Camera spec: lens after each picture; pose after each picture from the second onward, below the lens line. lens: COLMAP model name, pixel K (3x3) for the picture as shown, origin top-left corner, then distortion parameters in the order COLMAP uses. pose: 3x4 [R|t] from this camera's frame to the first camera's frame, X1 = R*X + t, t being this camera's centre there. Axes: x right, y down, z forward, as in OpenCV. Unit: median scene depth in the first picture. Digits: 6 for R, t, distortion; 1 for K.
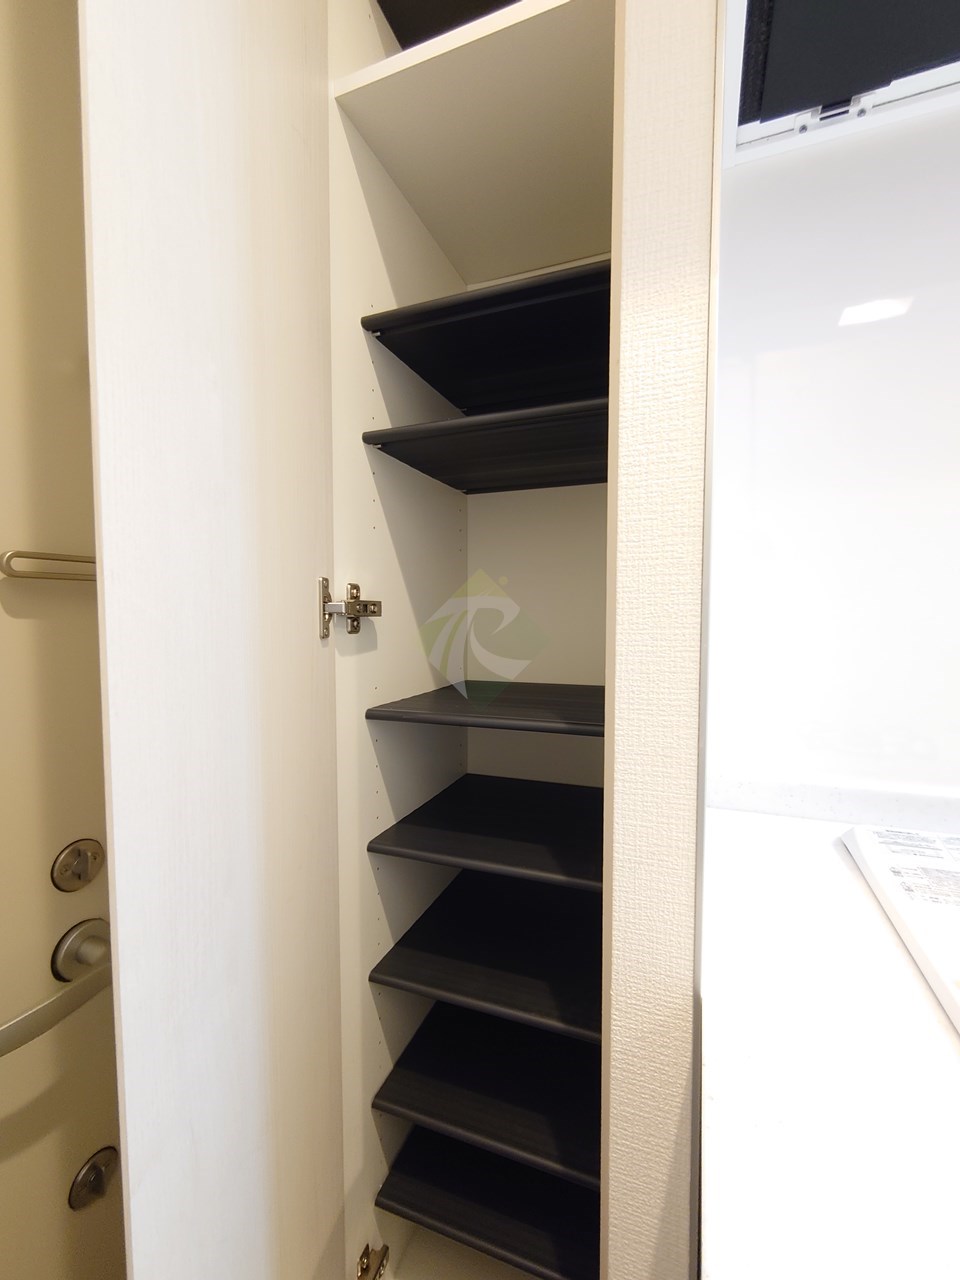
lens RADIAL K [[551.7, 0, 484.7], [0, 551.7, 644.3], [0, 0, 1]] dist [-0.000667, -0.001989]
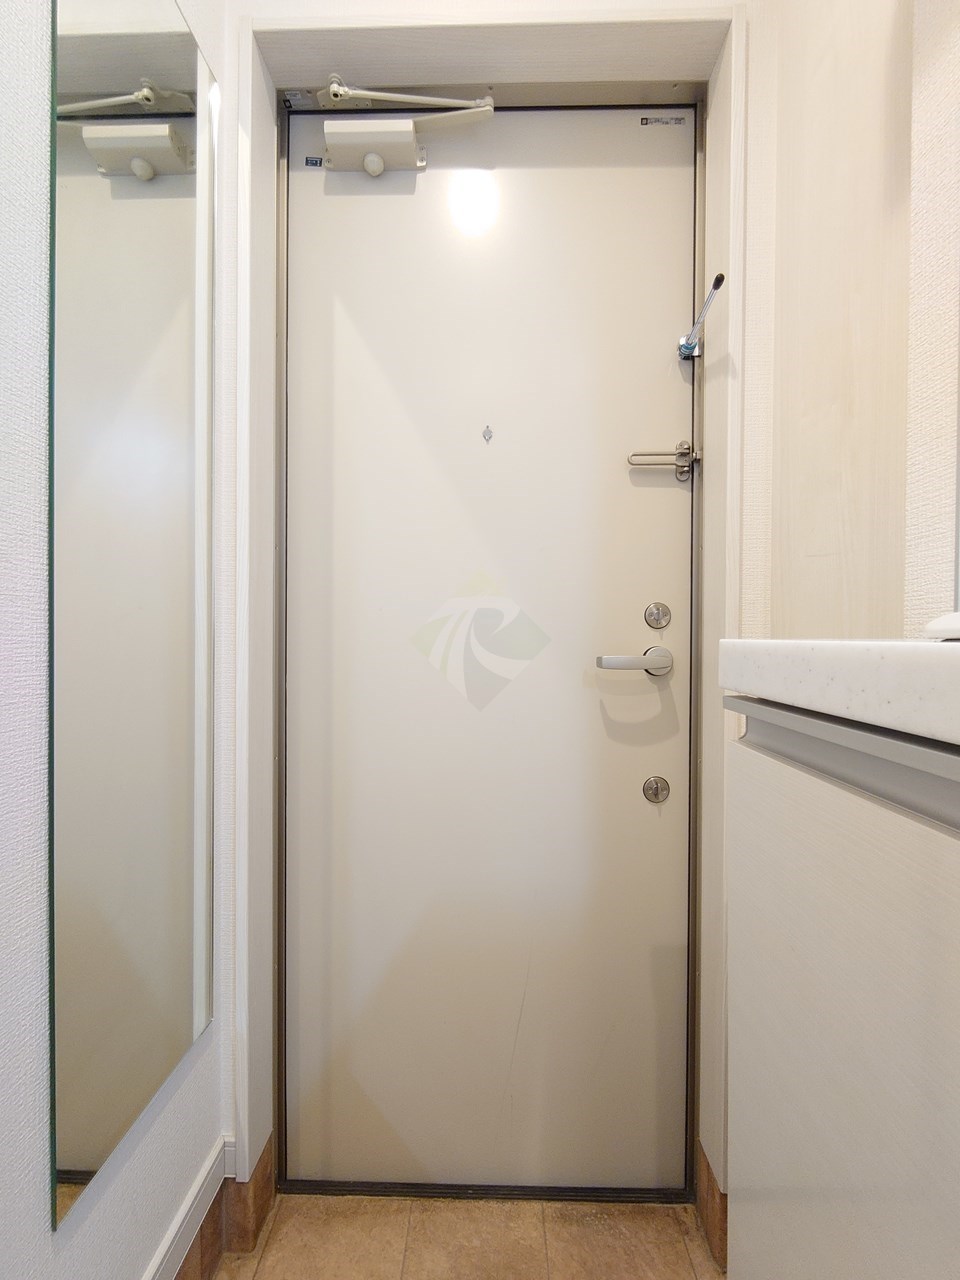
lens RADIAL K [[551.7, 0, 484.7], [0, 551.7, 644.3], [0, 0, 1]] dist [-0.000667, -0.001989]
pose [[0.349470, 0.013889, -0.936845, 1.079688], [-0.051755, 0.998650, -0.004501, 0.687355], [0.935517, 0.050060, 0.349717, -0.290672]]
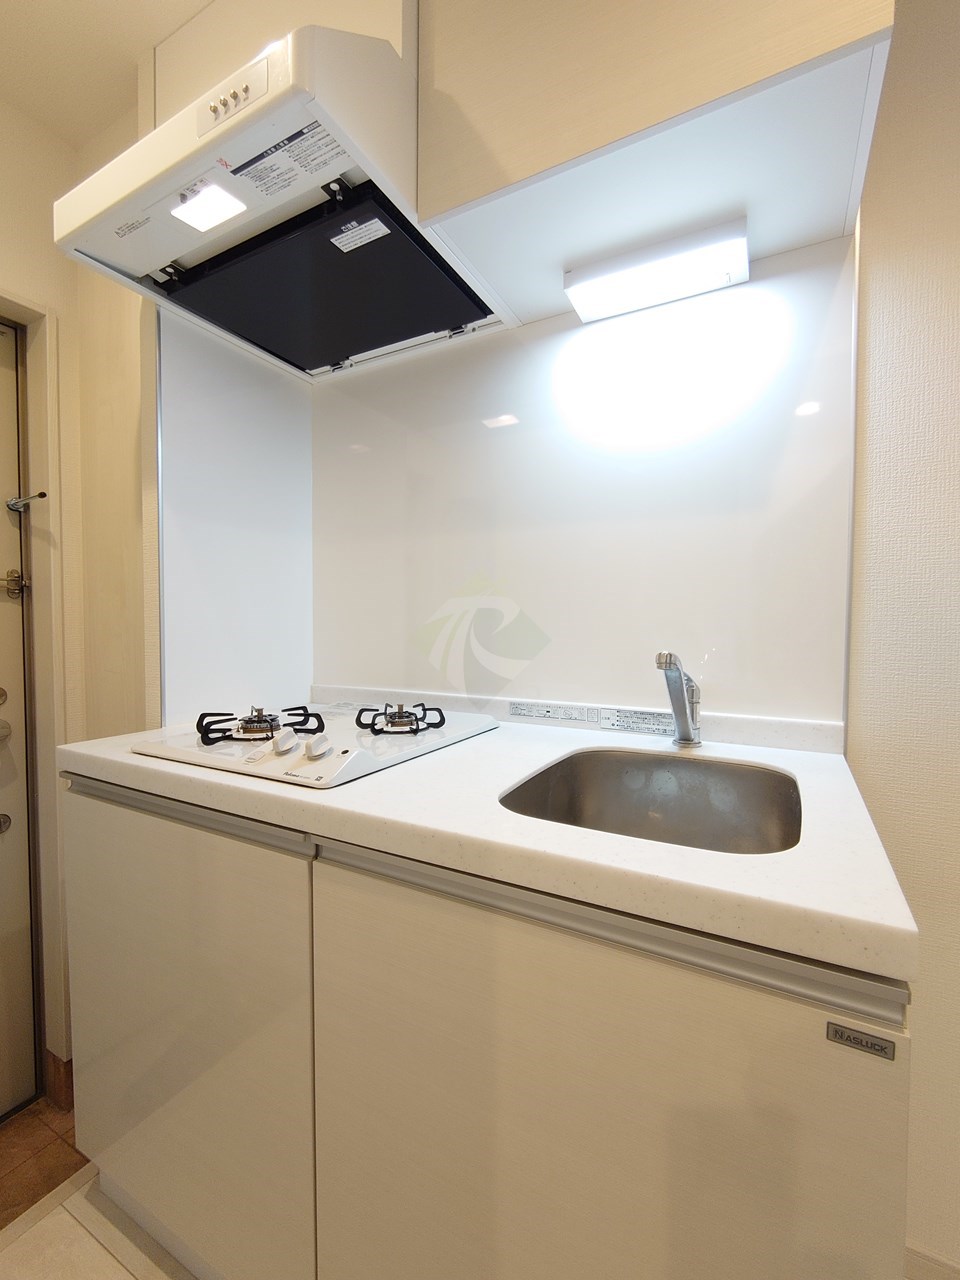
lens RADIAL K [[551.7, 0, 484.7], [0, 551.7, 644.3], [0, 0, 1]] dist [-0.000667, -0.001989]
pose [[0.991841, 0.014051, -0.126706, 2.408653], [-0.015291, 0.999844, -0.008820, 0.175016], [0.126562, 0.010686, 0.991901, -1.659105]]
